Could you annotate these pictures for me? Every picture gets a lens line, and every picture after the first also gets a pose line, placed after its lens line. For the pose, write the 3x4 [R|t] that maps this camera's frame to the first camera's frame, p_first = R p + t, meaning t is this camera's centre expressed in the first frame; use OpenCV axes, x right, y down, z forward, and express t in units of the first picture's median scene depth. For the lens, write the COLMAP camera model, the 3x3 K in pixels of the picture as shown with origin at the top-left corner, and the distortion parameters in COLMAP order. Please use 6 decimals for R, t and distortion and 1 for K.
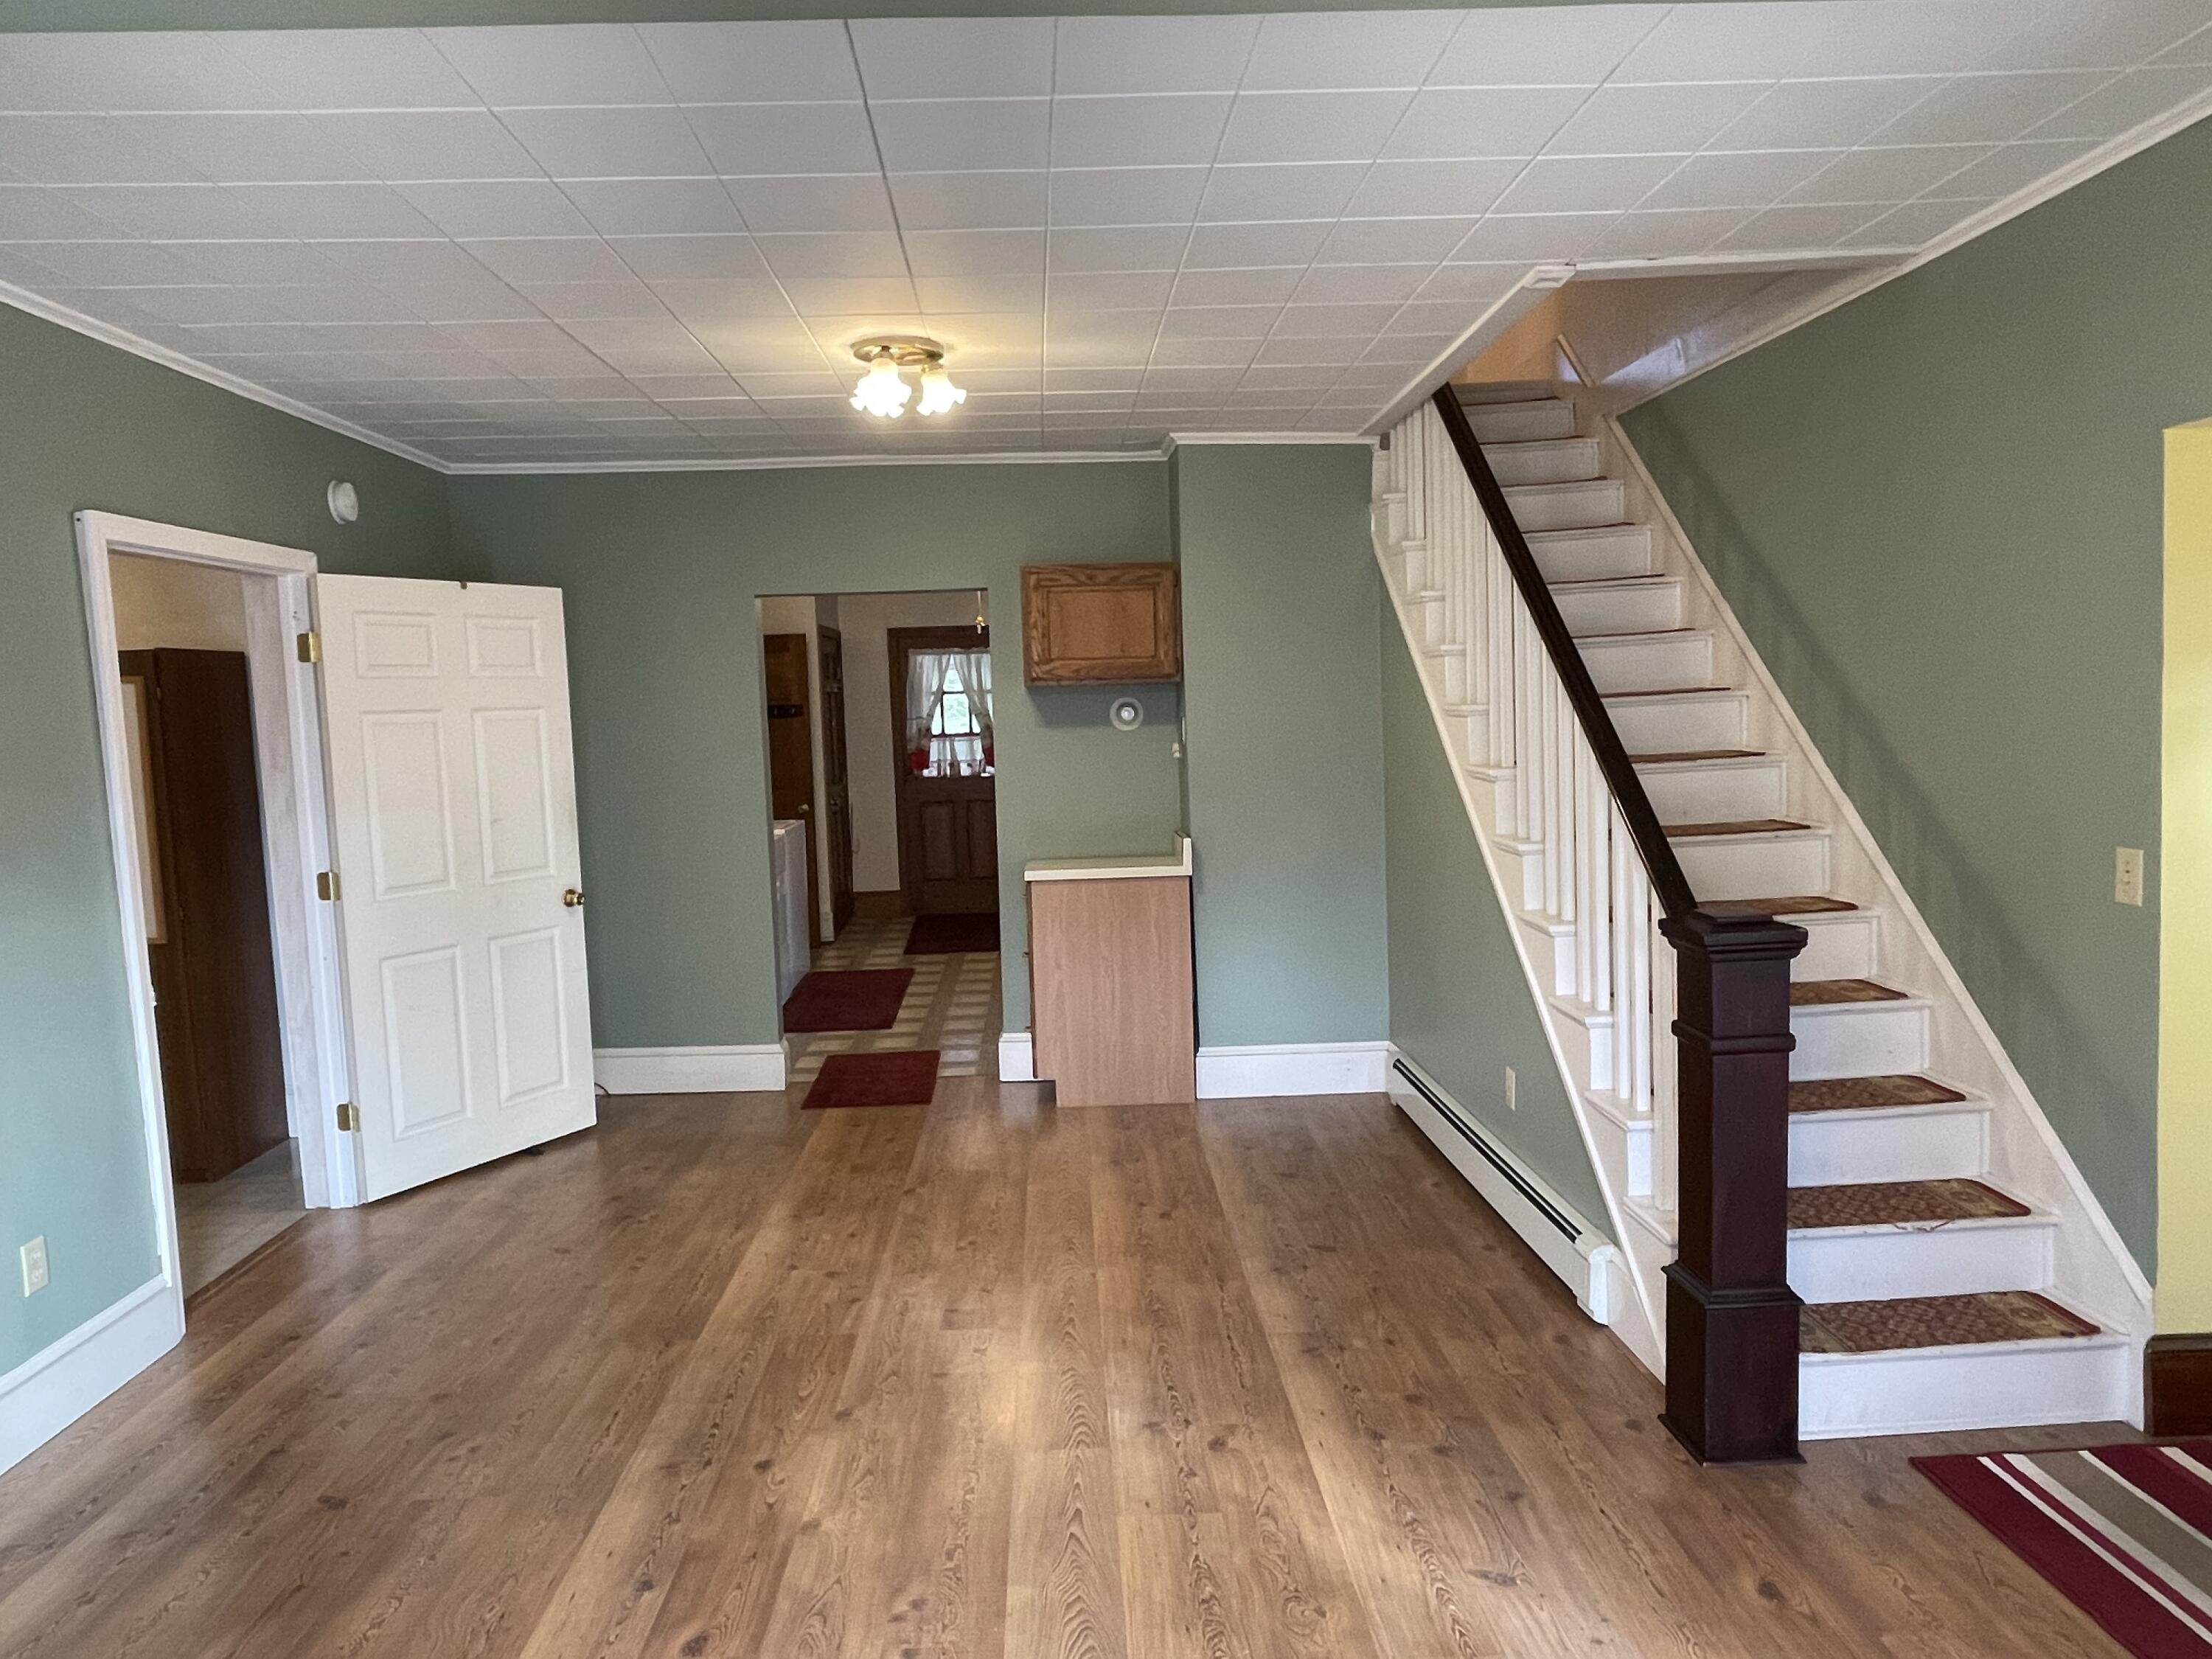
lens RADIAL K [[1413.1, 0, 1106.0], [0, 1413.1, 829.5], [0, 0, 1]] dist [0.031991, -0.051755]
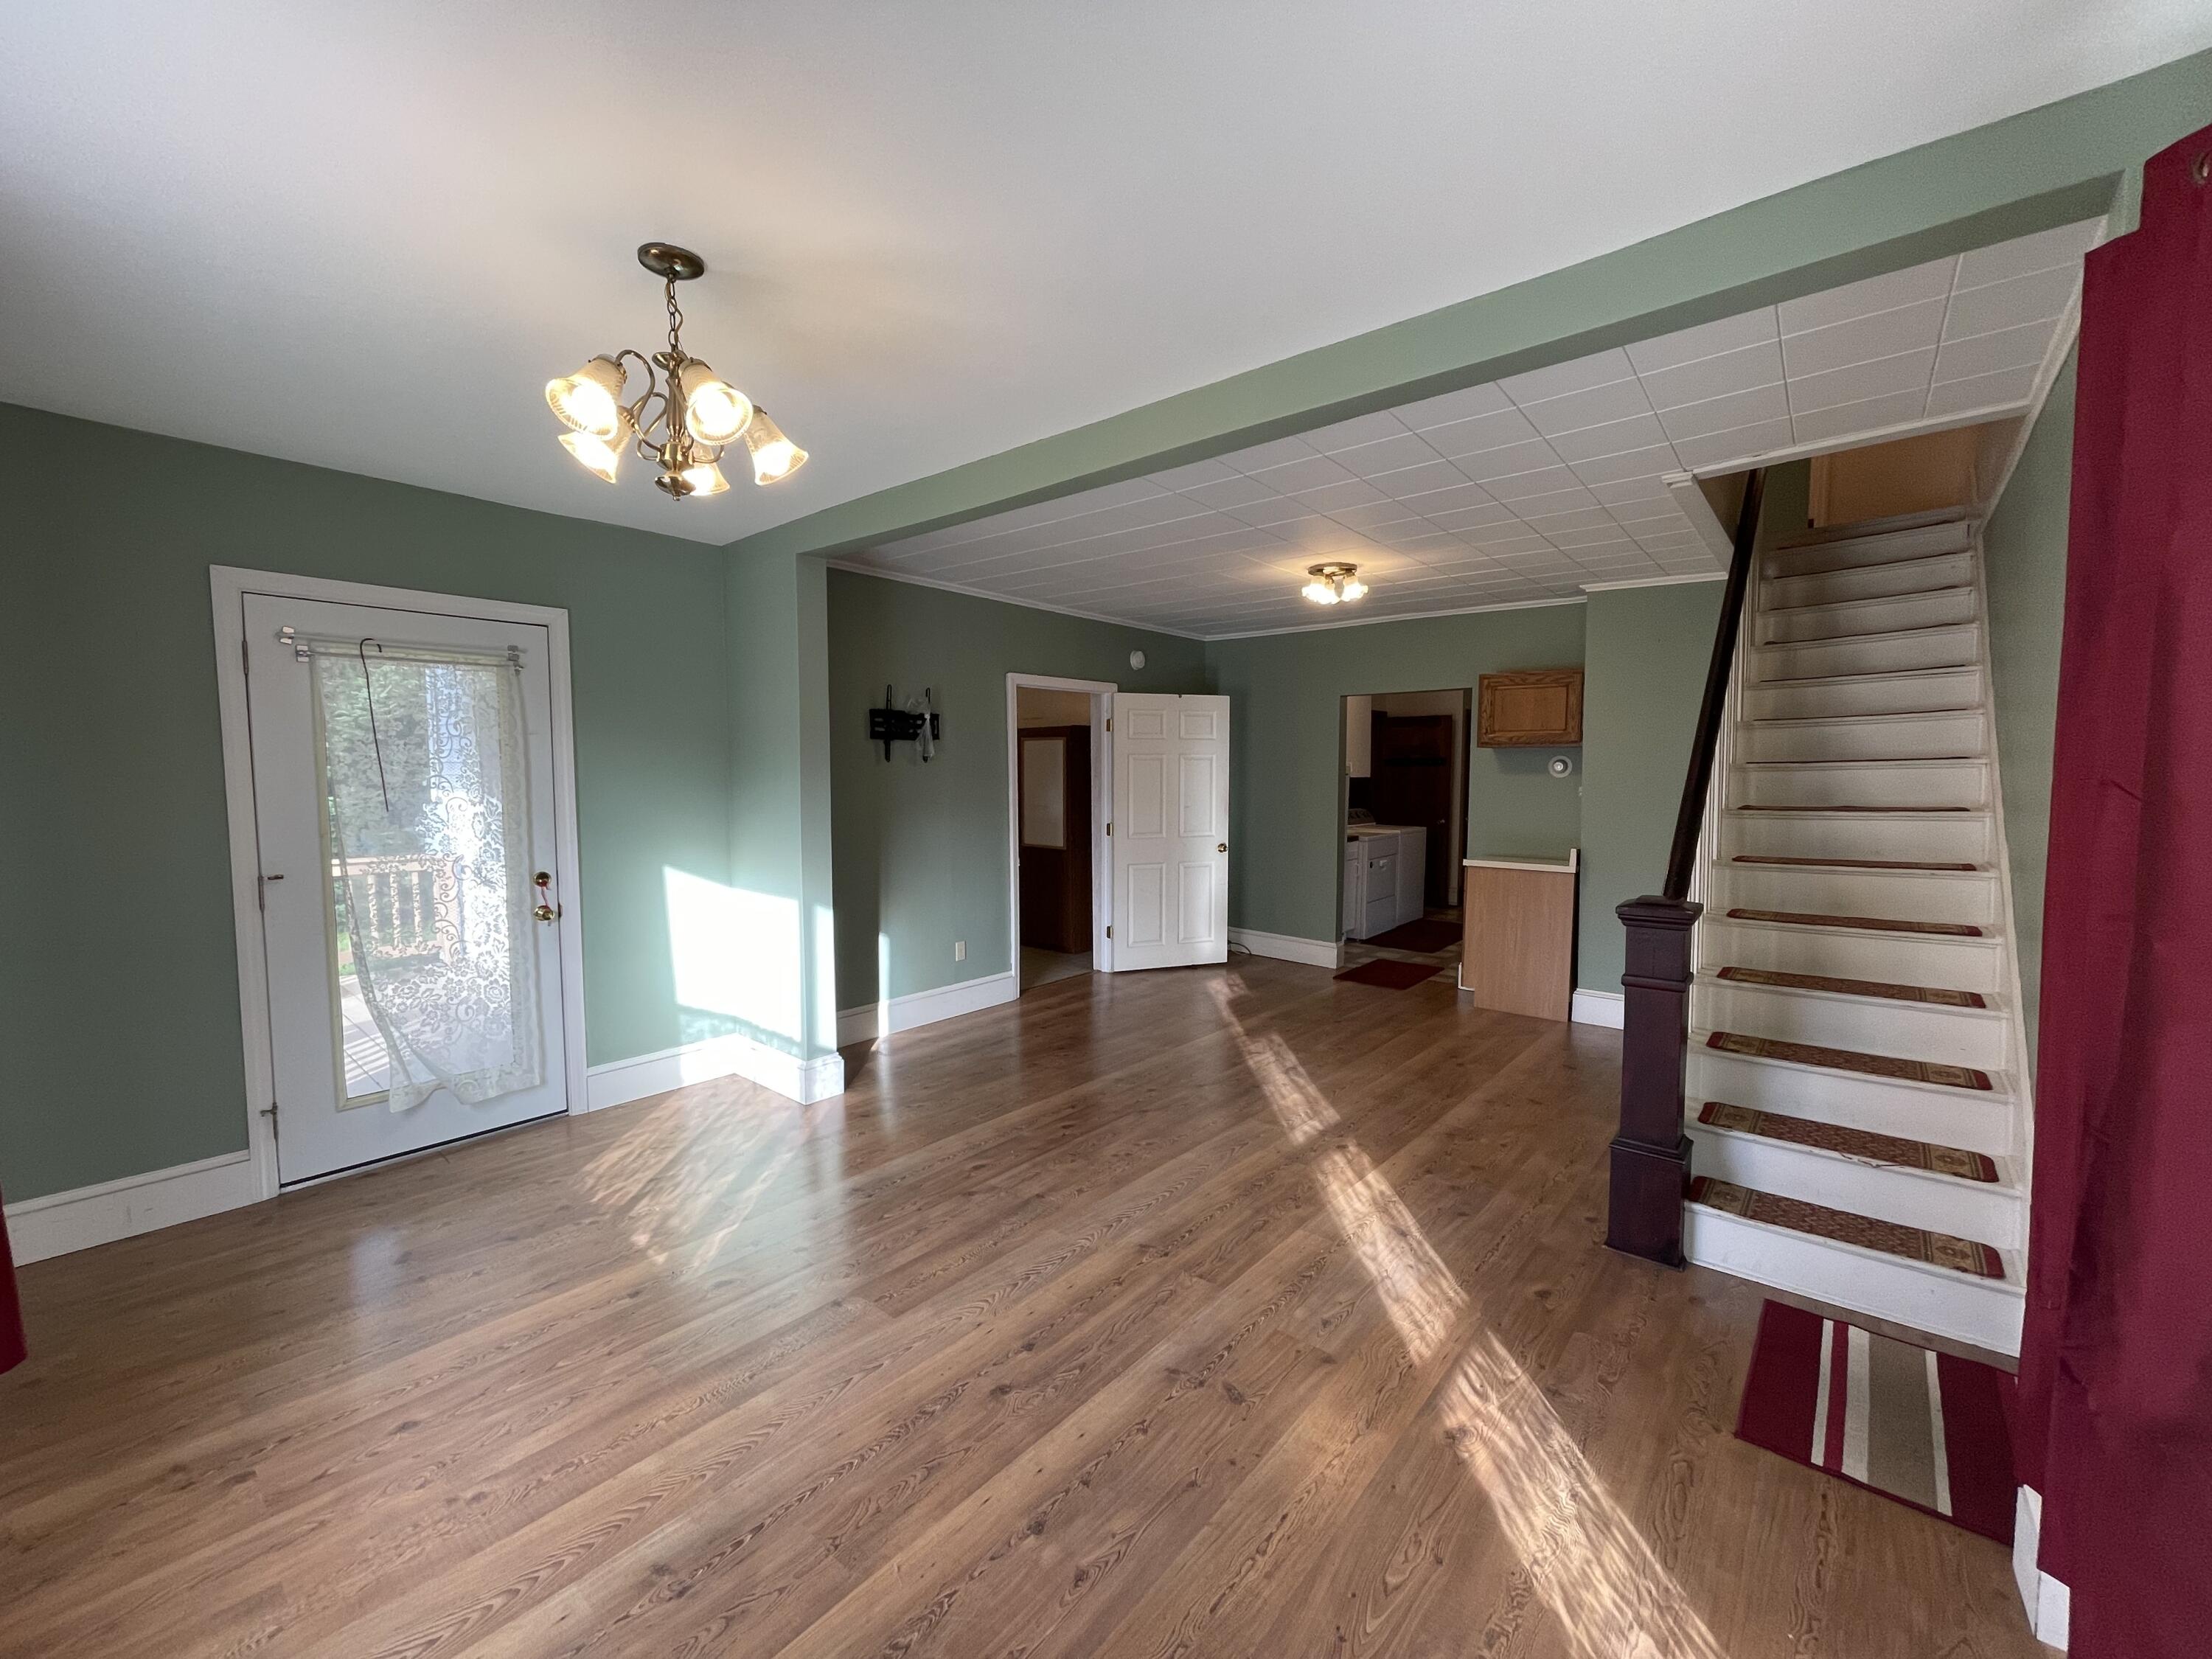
lens RADIAL K [[909.5, 0, 1106.0], [0, 909.5, 829.5], [0, 0, 1]] dist [0.000065, 0.000030]
pose [[0.736828, 0.076720, -0.671713, 0.467550], [-0.083993, 0.996231, 0.021650, 0.009492], [0.670842, 0.040467, 0.740495, -0.093664]]
